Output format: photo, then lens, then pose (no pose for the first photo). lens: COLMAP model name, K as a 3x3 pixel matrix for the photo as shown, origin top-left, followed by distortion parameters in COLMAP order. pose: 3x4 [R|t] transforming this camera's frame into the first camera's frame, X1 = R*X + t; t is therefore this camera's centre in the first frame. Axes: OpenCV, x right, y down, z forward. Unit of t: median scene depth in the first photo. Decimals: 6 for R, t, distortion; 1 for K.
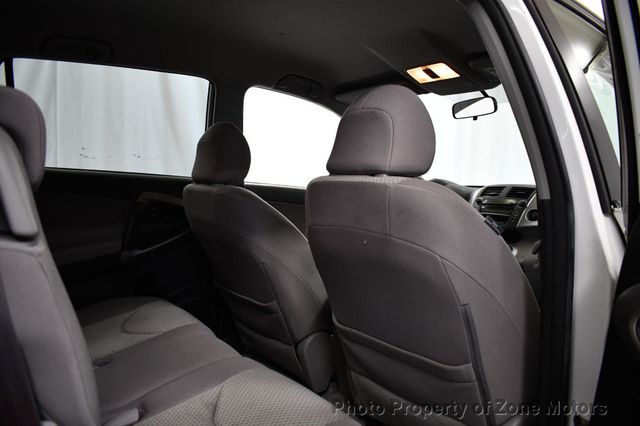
lens RADIAL K [[510.9, 0, 319.8], [0, 510.9, 212.8], [0, 0, 1]] dist [-0.086503, 0.013504]
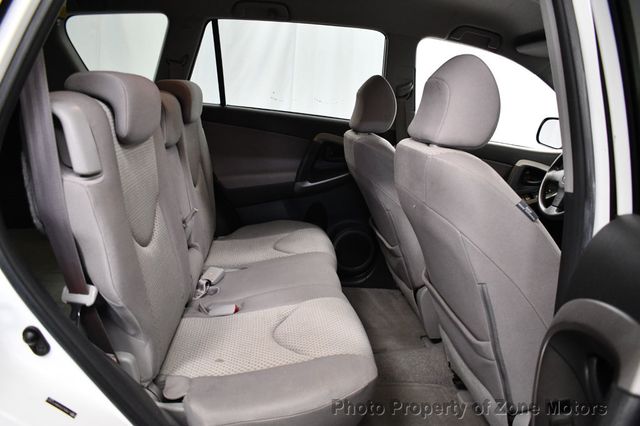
lens RADIAL K [[510.9, 0, 322.5], [0, 510.9, 213.0], [0, 0, 1]] dist [-0.086503, 0.013504]
pose [[0.858120, 0.159517, -0.488042, 0.304741], [-0.093893, 0.983240, 0.156282, -0.053185], [0.504792, -0.088285, 0.858715, -0.008391]]
